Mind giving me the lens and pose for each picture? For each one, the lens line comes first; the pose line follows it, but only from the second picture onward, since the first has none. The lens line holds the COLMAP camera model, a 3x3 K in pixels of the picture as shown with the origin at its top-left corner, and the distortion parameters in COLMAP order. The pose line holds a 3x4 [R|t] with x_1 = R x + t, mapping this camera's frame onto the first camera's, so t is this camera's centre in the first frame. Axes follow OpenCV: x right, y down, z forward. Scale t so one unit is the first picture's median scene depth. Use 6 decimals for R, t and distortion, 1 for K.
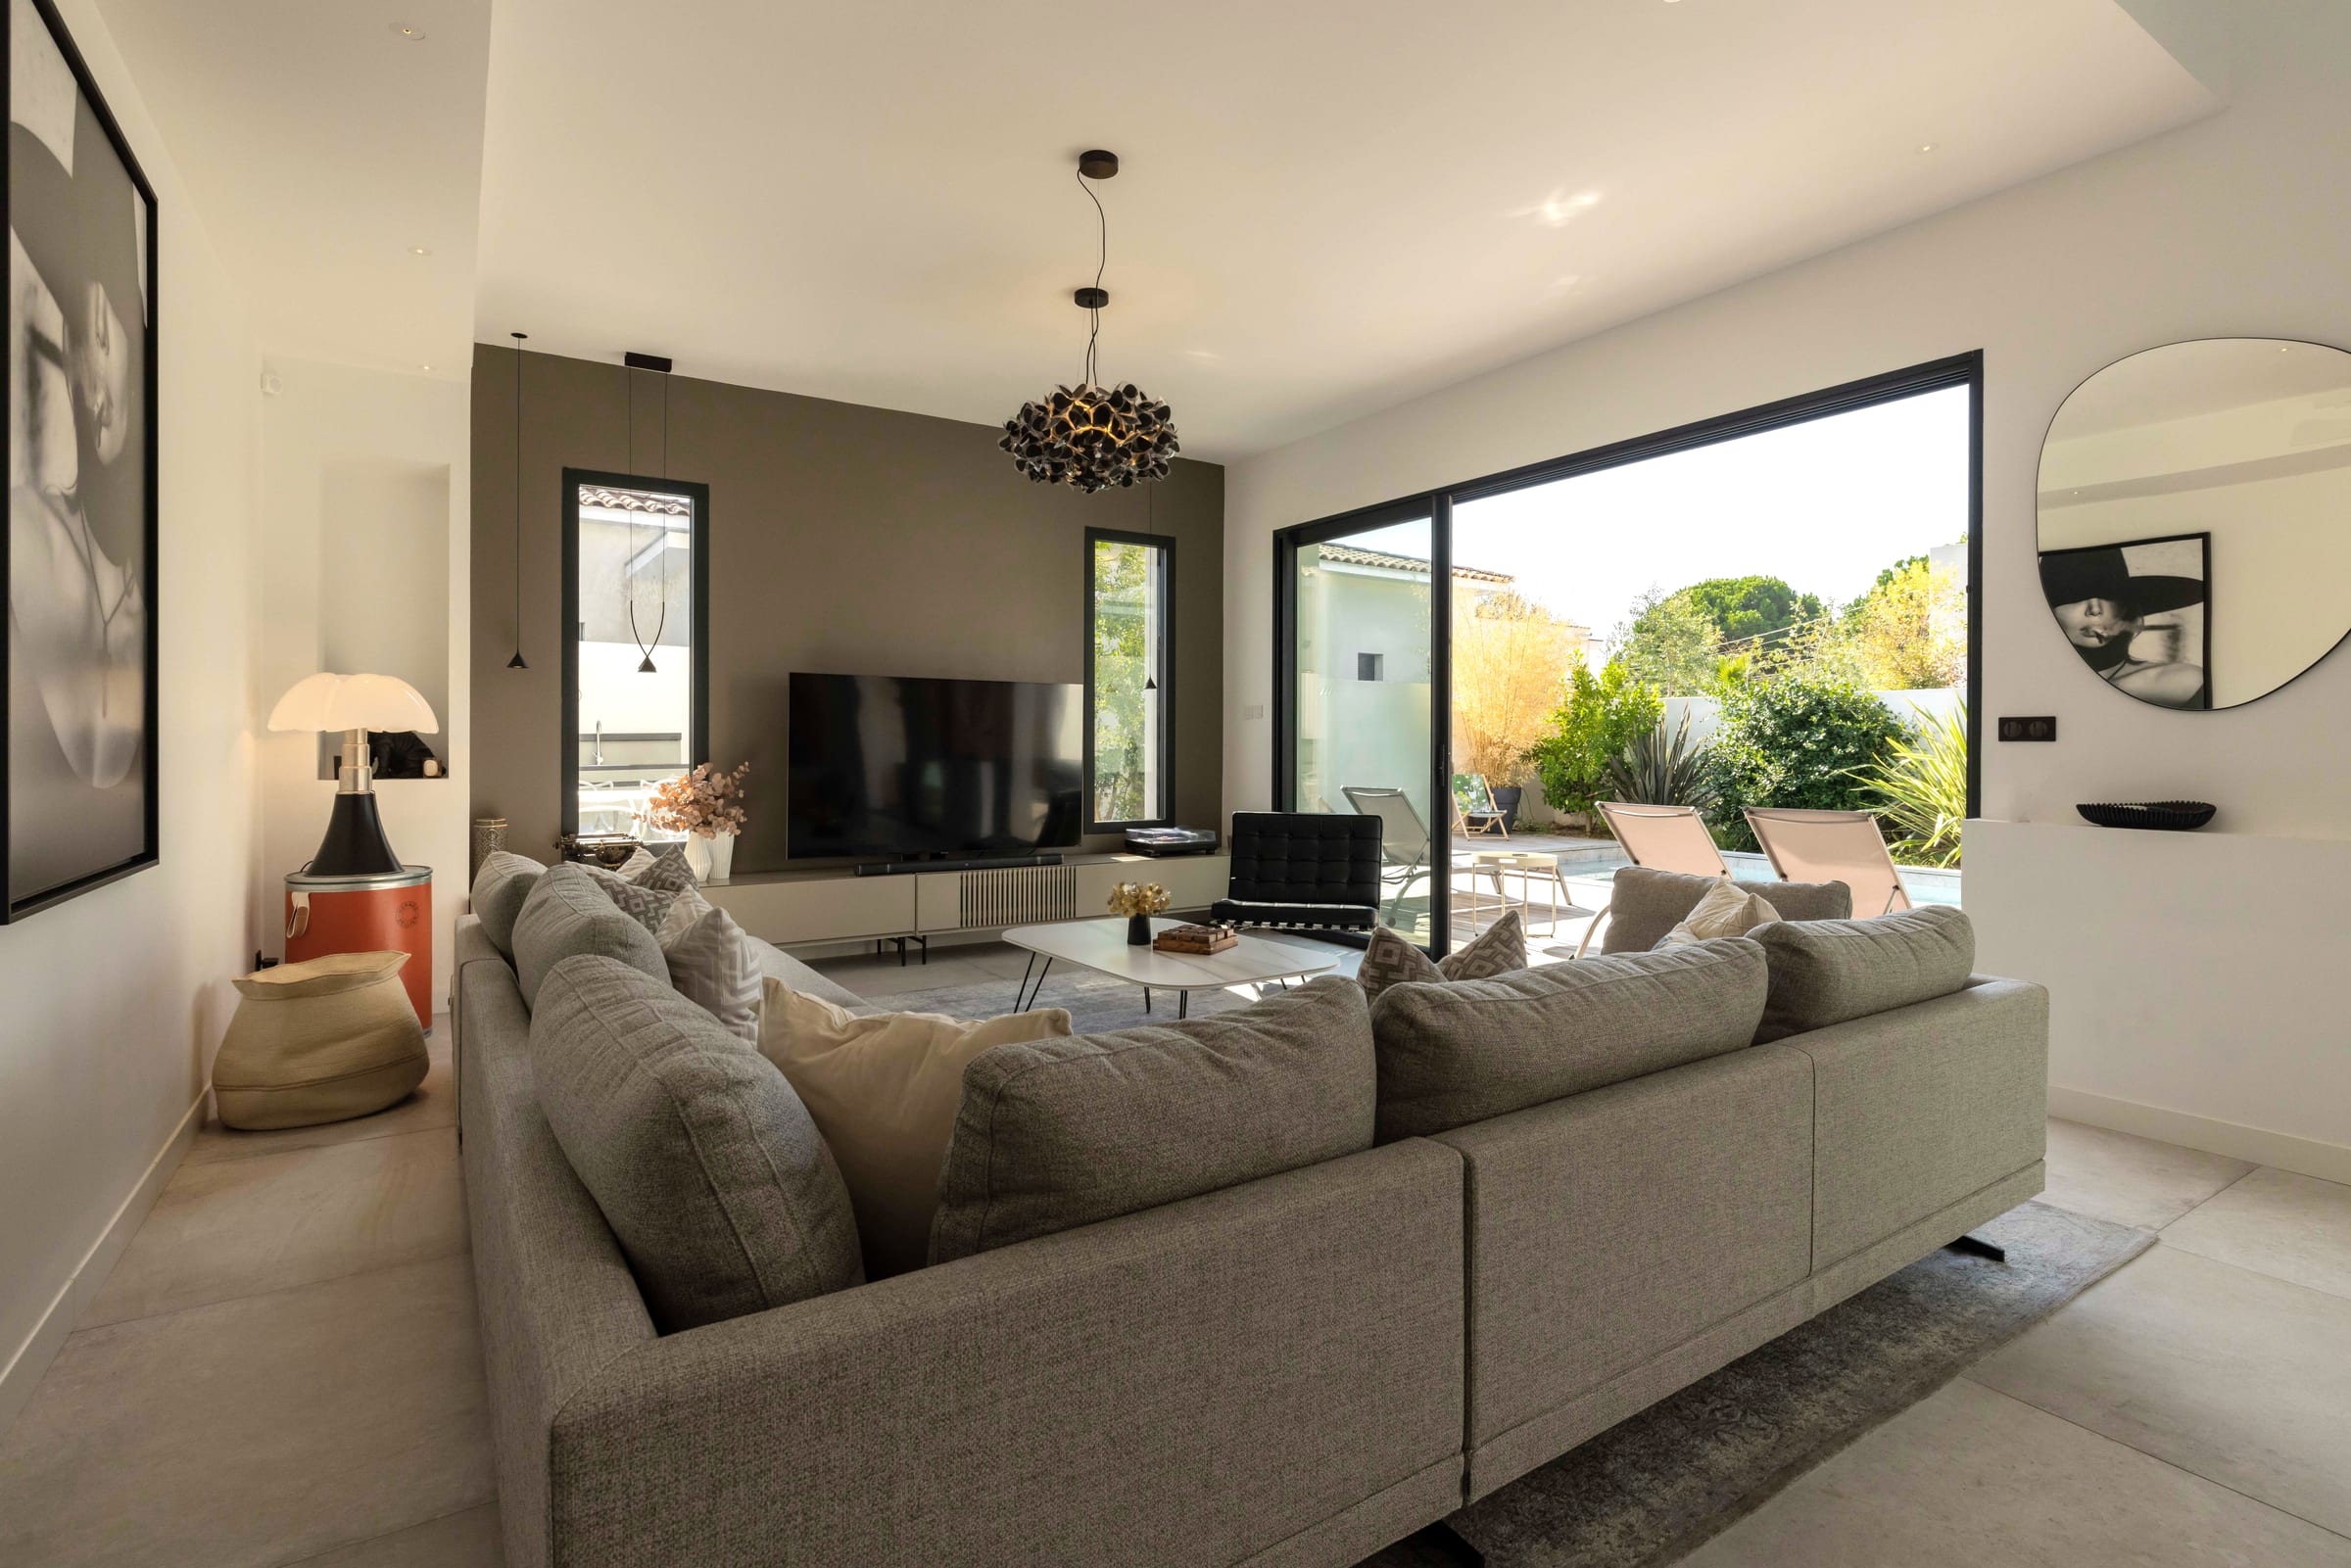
lens RADIAL K [[1114.6, 0, 1186.8], [0, 1114.6, 746.4], [0, 0, 1]] dist [-0.013429, -0.000758]
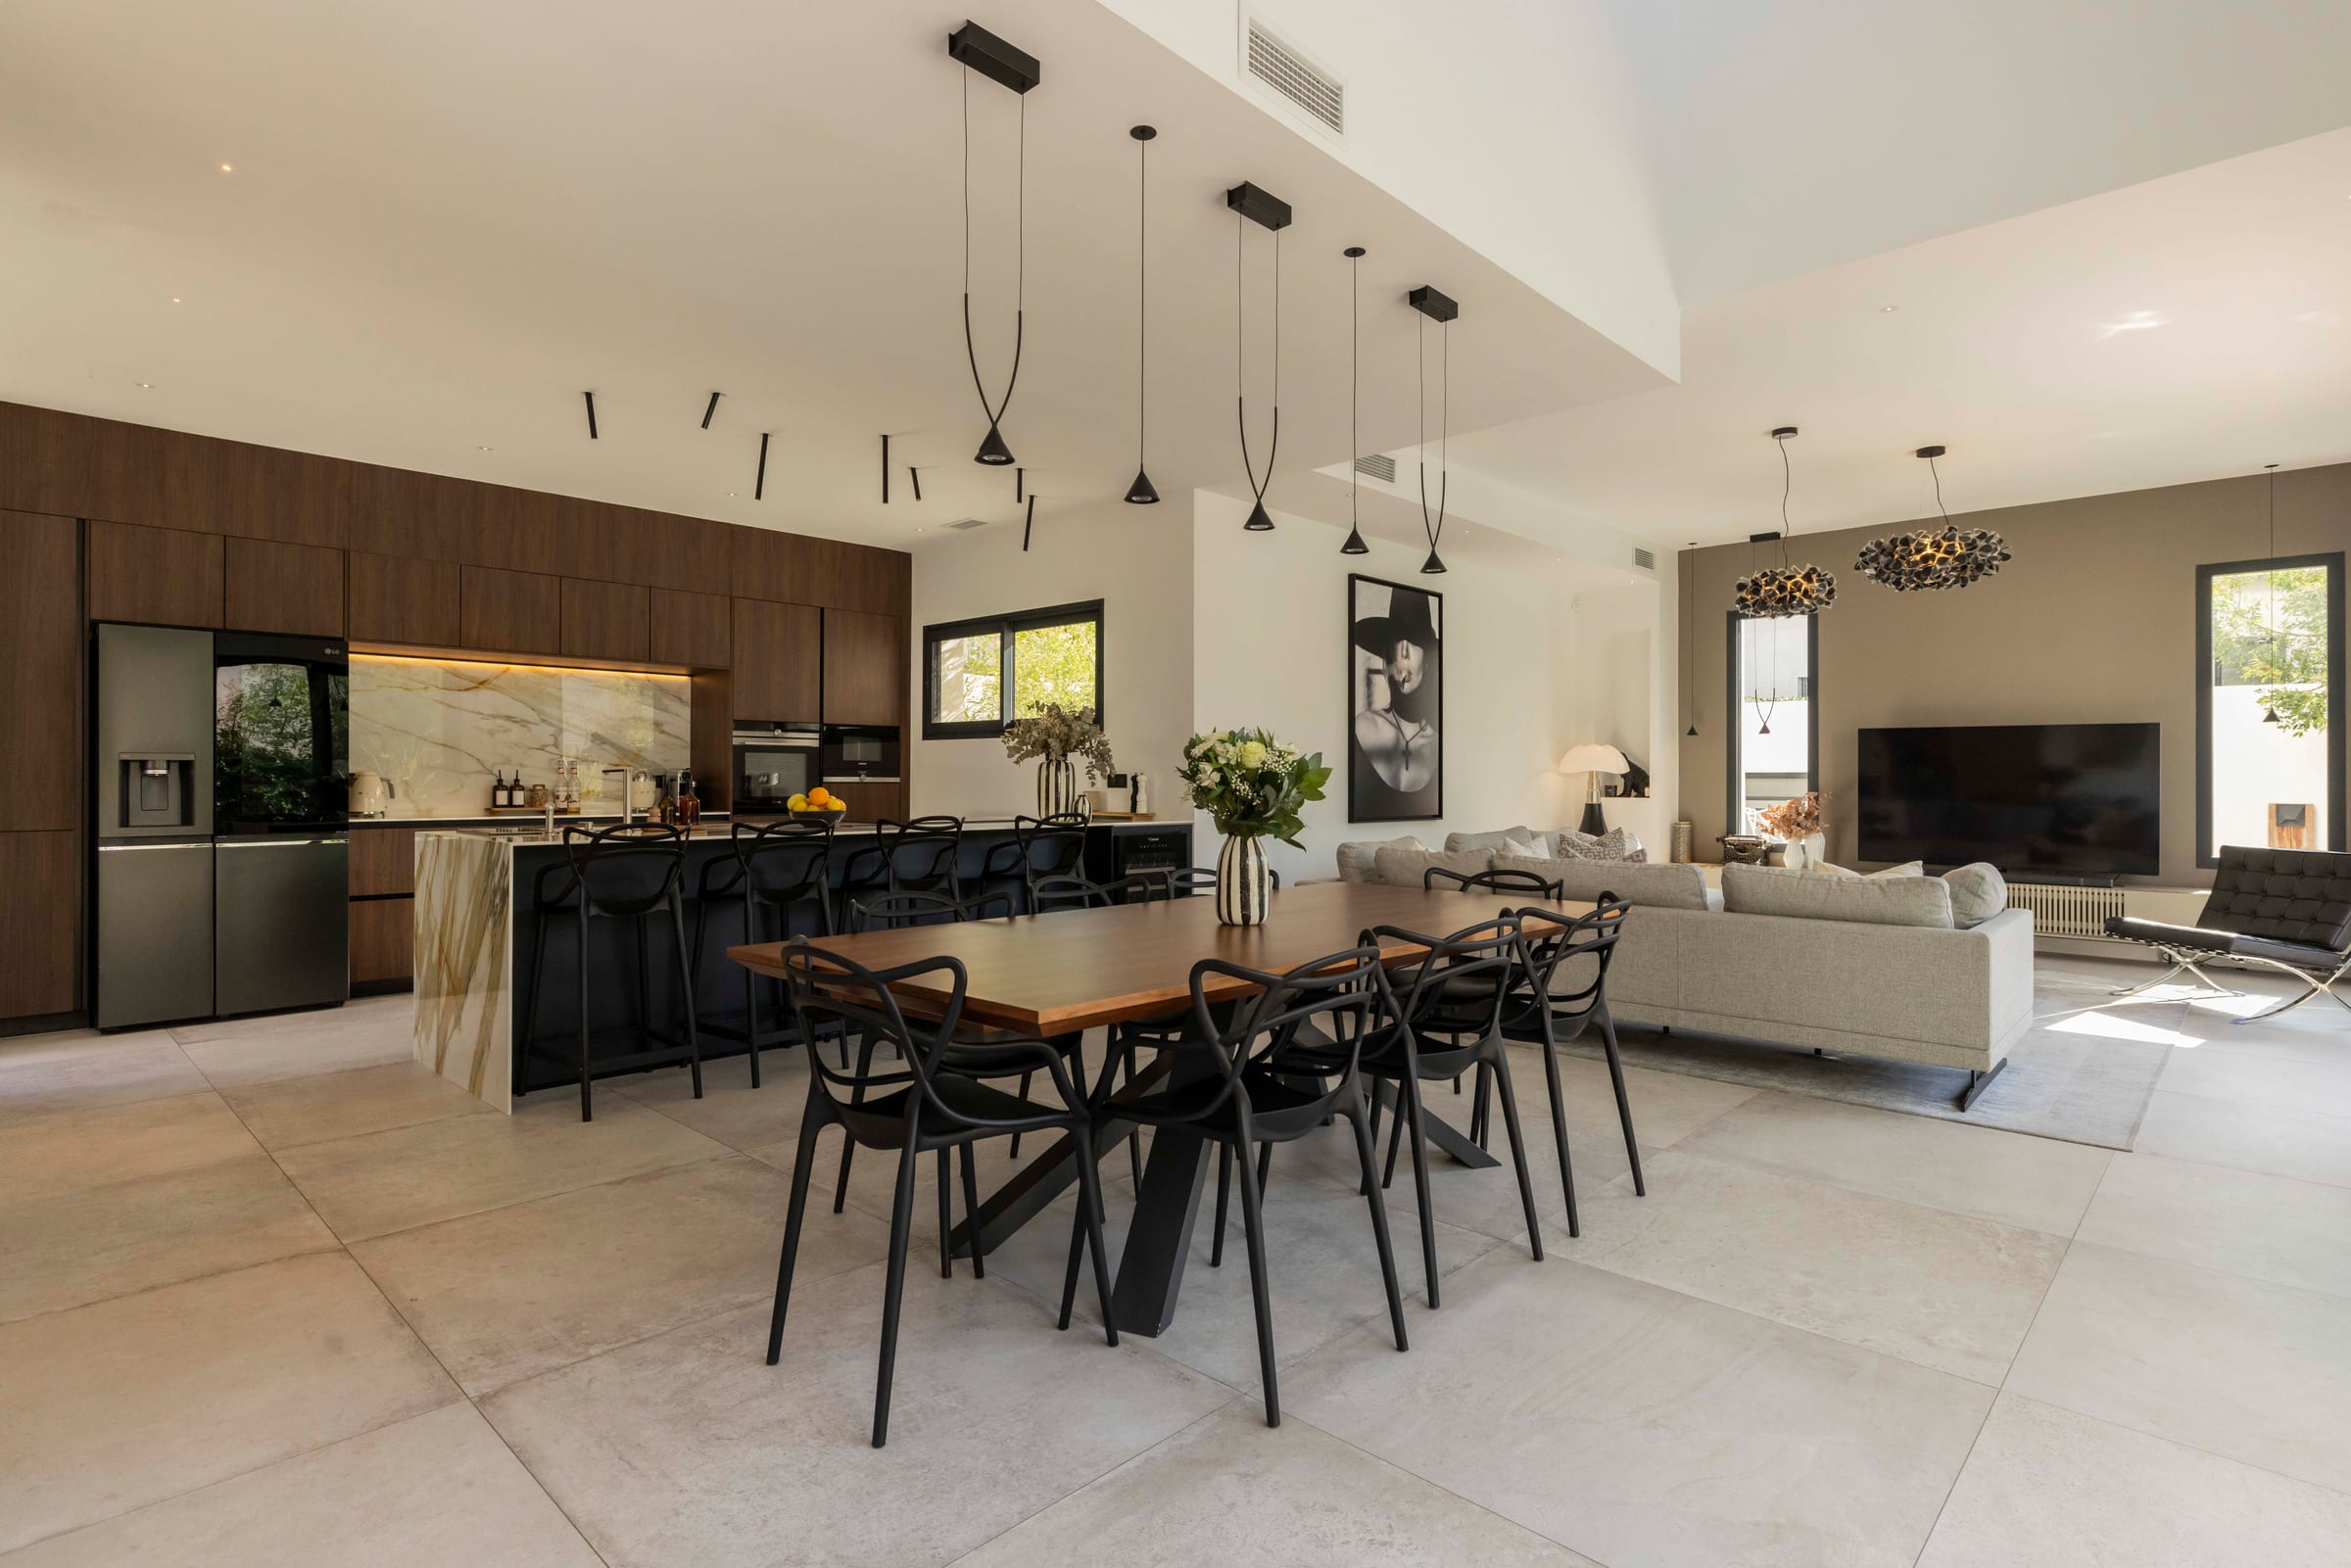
lens RADIAL K [[1147.8, 0, 1177.5], [0, 1147.8, 768.9], [0, 0, 1]] dist [-0.011683, 0.002819]
pose [[0.232466, -0.009186, -0.972561, 0.874948], [-0.001983, 0.999949, -0.009919, 0.001404], [0.972603, 0.004234, 0.232436, -0.186192]]
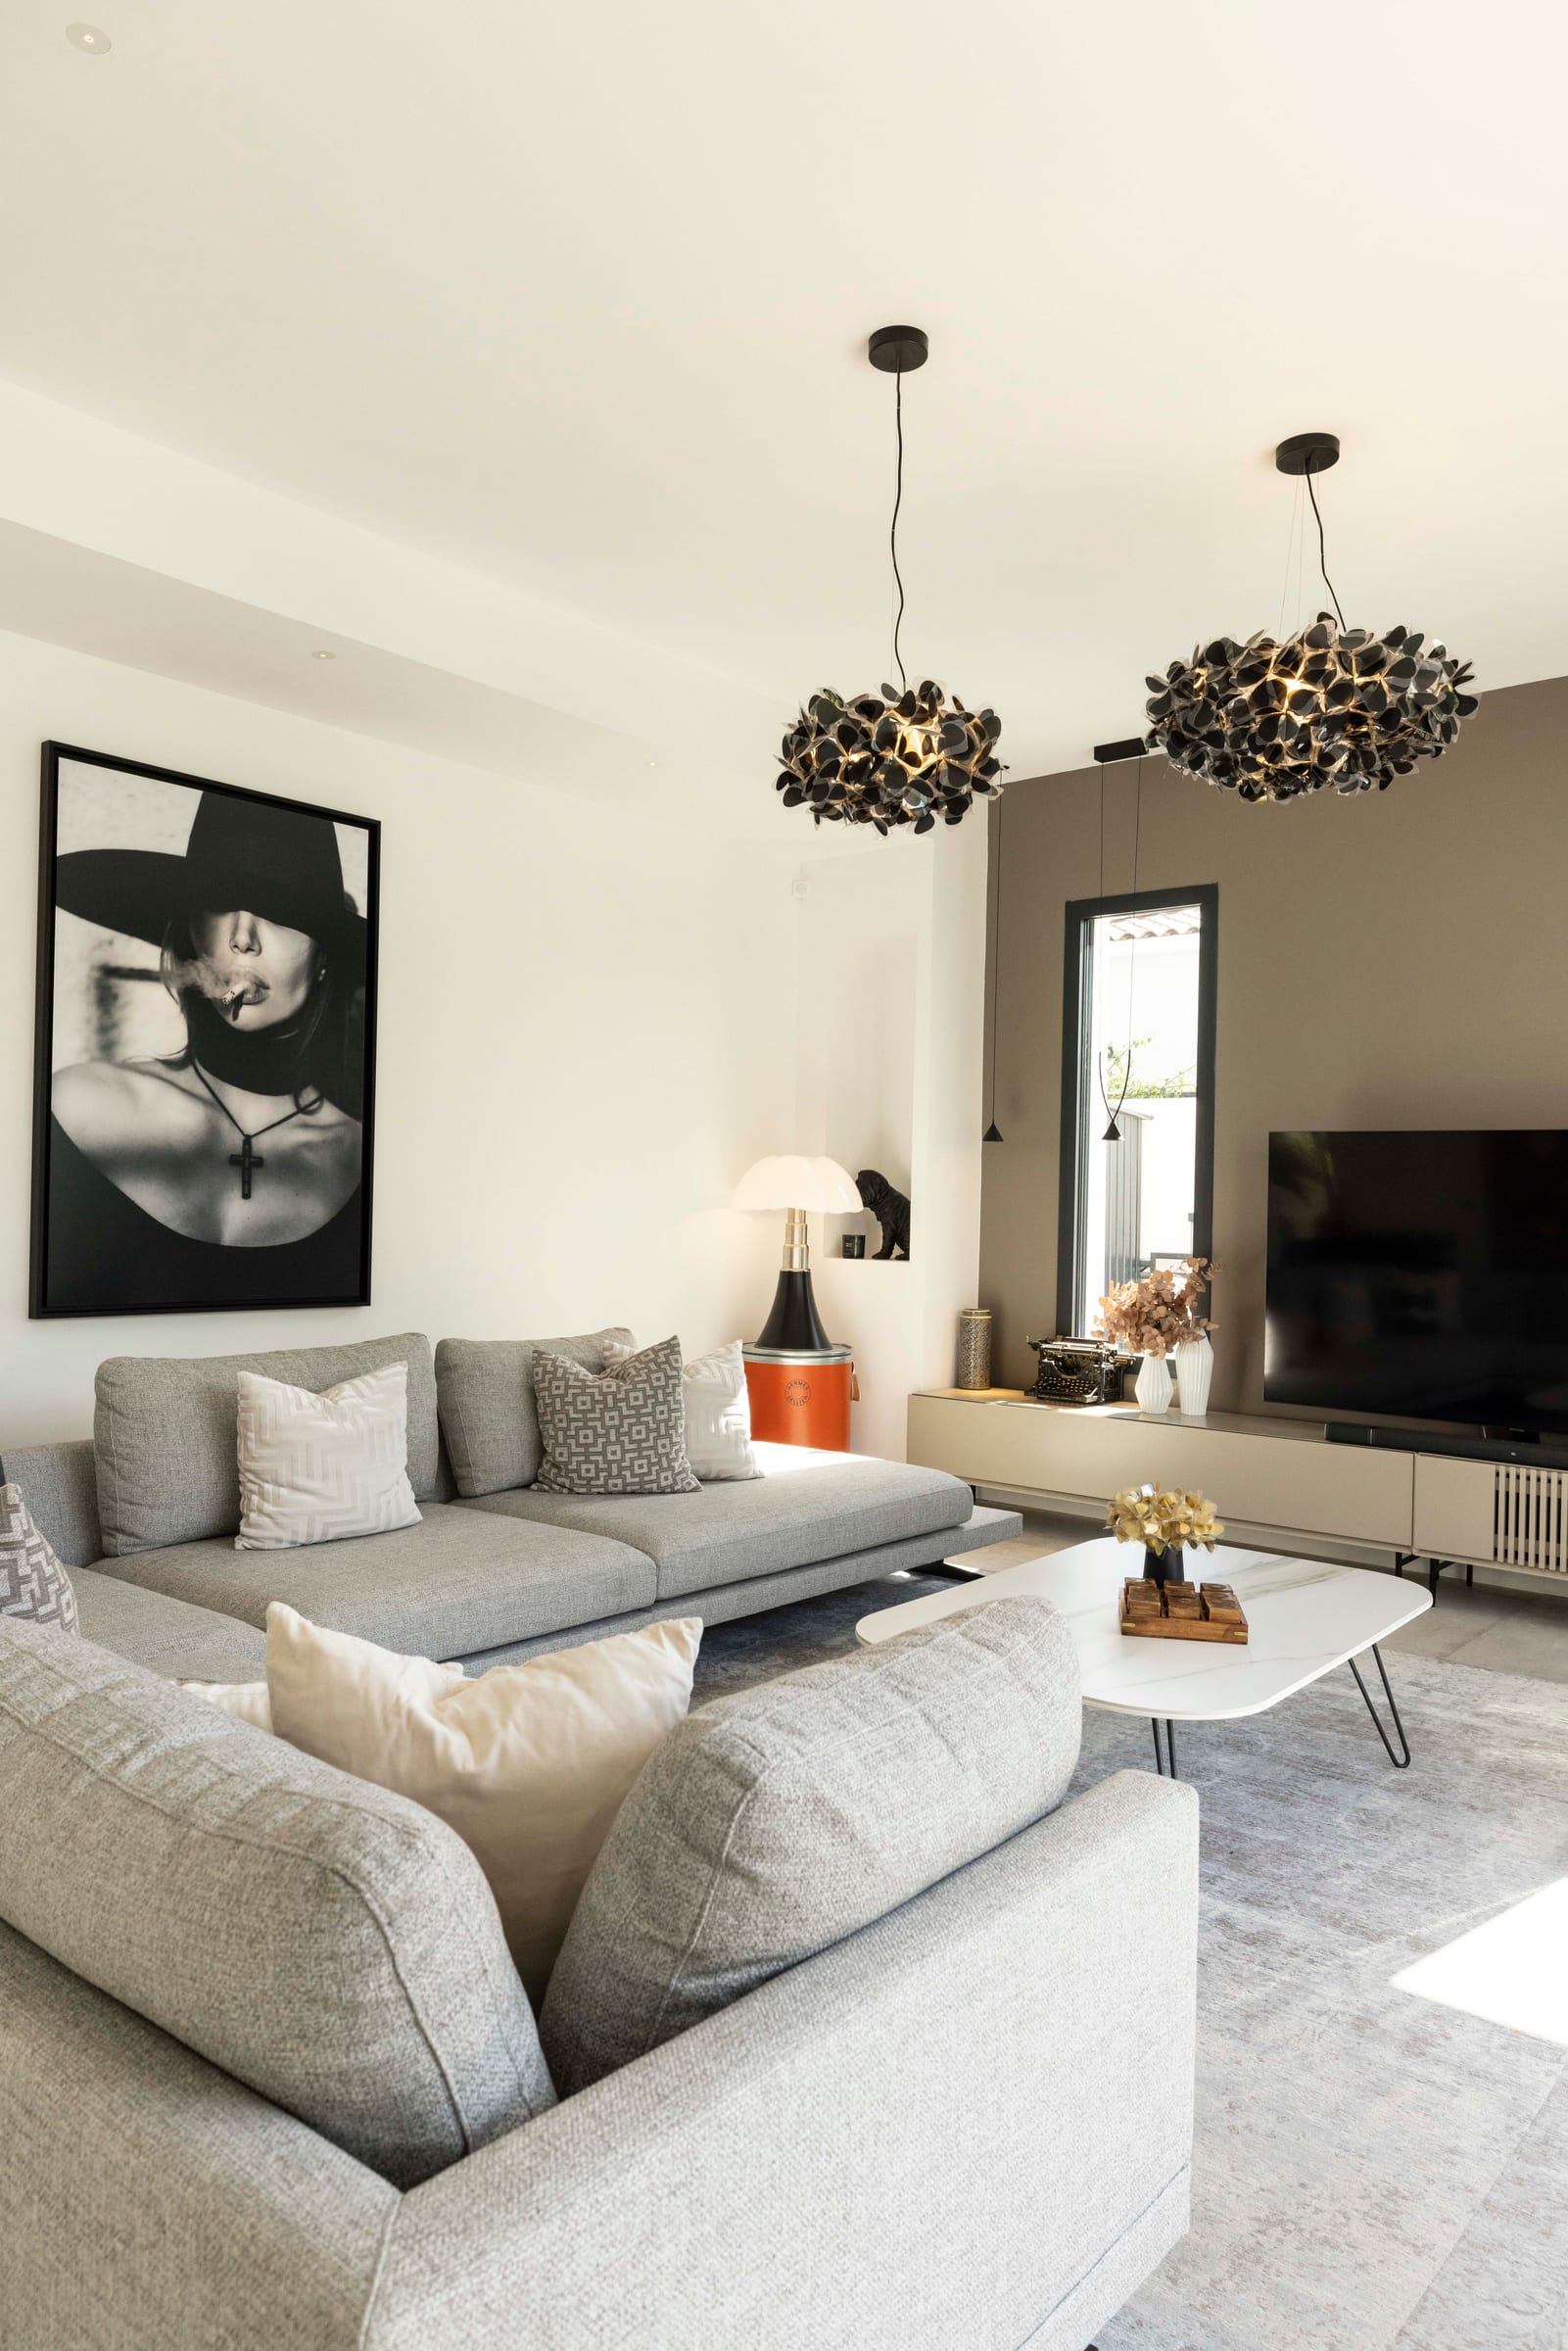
lens RADIAL K [[1520.4, 0, 746.4], [0, 1520.4, 1198.9], [0, 0, 1]] dist [-0.015560, 0.004222]
pose [[0.275275, -0.000252, -0.961365, 0.473591], [-0.021985, 0.999737, -0.006557, -0.011308], [0.961114, 0.022940, 0.275197, 0.433191]]
